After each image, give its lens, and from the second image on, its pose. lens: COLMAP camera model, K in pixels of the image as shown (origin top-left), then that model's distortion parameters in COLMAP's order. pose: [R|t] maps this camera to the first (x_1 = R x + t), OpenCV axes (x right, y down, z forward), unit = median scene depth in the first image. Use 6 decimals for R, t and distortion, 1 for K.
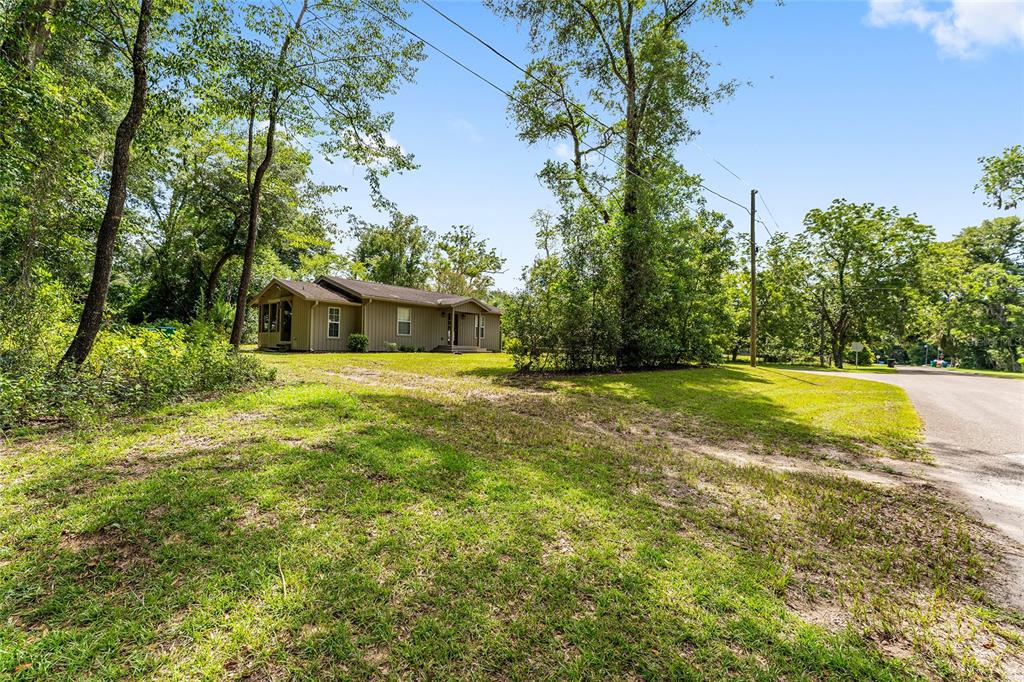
lens RADIAL K [[420.9, 0, 512.5], [0, 420.9, 341.1], [0, 0, 1]] dist [0.000607, -0.000296]
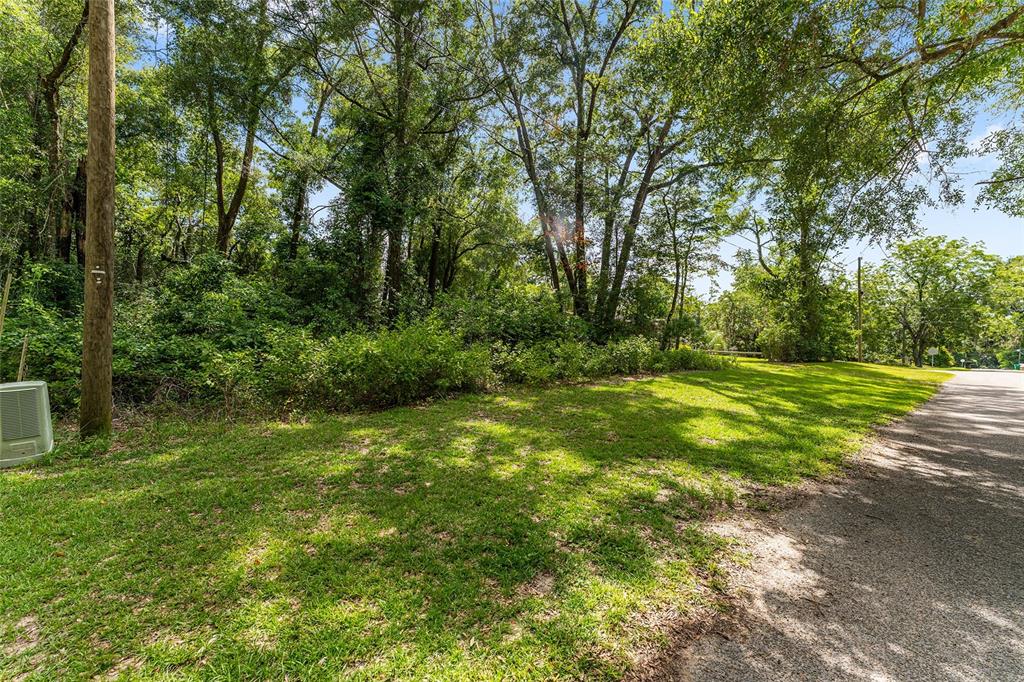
lens RADIAL K [[420.9, 0, 511.5], [0, 420.9, 343.6], [0, 0, 1]] dist [0.000607, -0.000296]
pose [[0.993439, 0.001991, -0.114342, -0.281941], [-0.002023, 0.999998, -0.000161, -0.005463], [0.114342, 0.000391, 0.993441, -0.379630]]
